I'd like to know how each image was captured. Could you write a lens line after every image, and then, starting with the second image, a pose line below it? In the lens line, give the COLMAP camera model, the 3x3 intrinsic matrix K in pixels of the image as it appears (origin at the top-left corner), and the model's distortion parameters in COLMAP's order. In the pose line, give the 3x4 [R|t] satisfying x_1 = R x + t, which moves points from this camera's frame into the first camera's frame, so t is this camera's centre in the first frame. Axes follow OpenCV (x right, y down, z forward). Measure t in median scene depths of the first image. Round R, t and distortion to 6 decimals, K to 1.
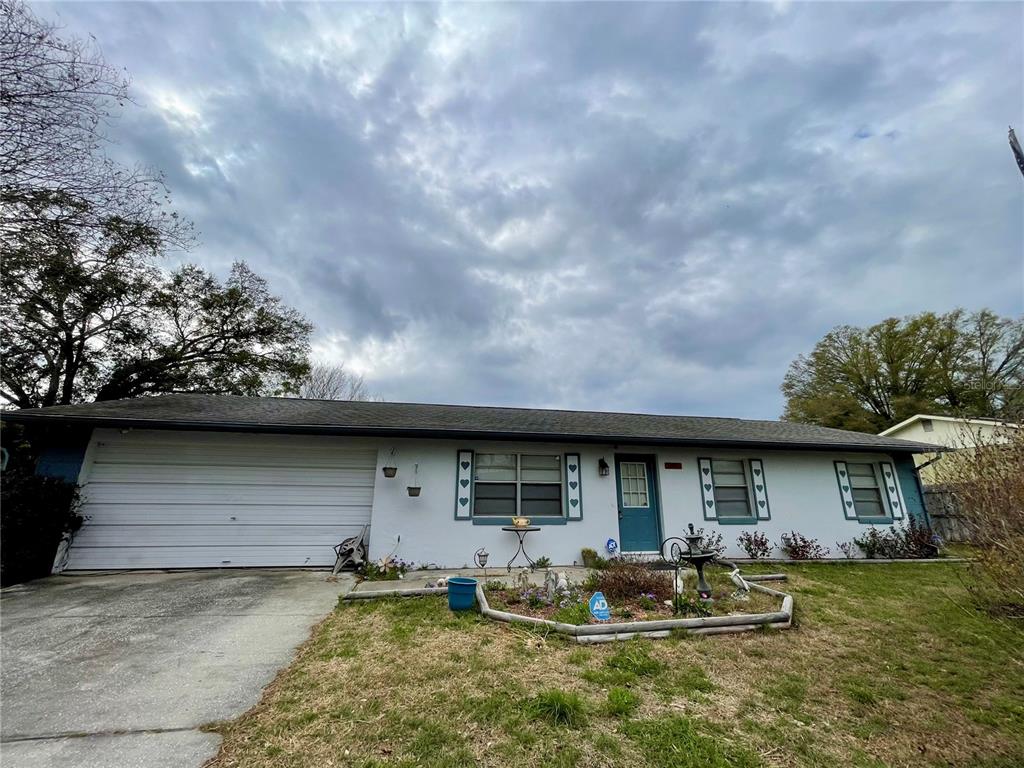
lens RADIAL K [[413.7, 0, 513.8], [0, 413.7, 386.4], [0, 0, 1]] dist [-0.002672, 0.001994]
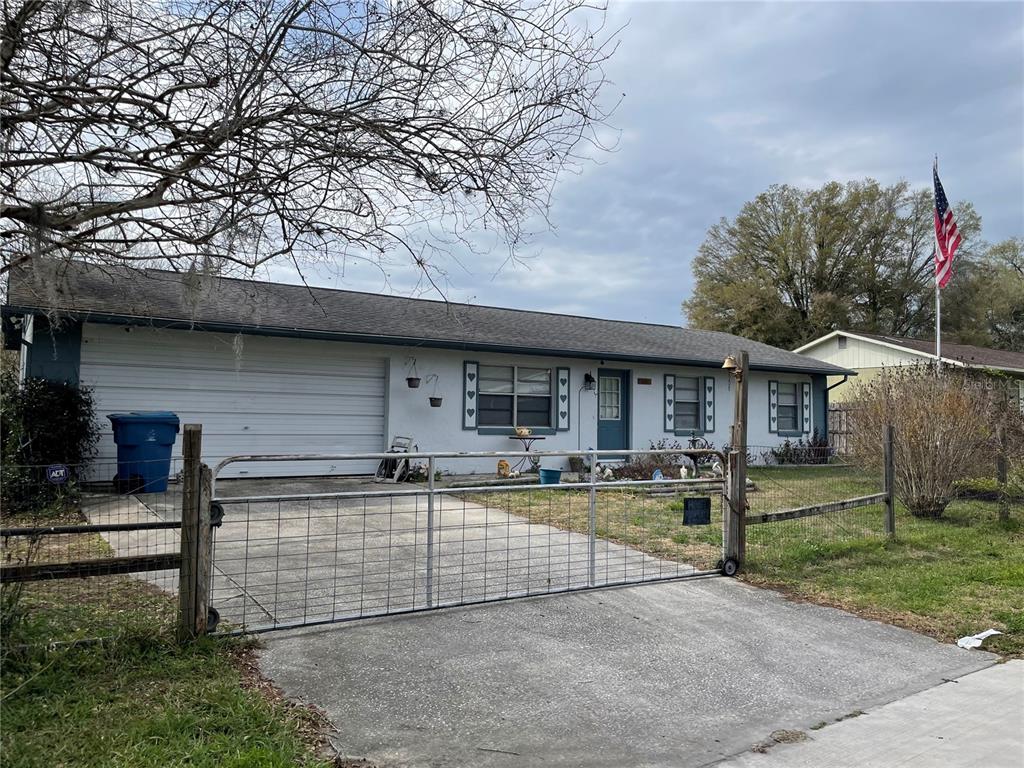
lens RADIAL K [[780.2, 0, 513.1], [0, 780.2, 380.0], [0, 0, 1]] dist [0.051981, -0.035280]
pose [[0.922699, 0.027850, 0.384515, -0.632445], [-0.112942, 0.973154, 0.200538, -0.156454], [-0.368607, -0.228464, 0.901073, -0.599420]]
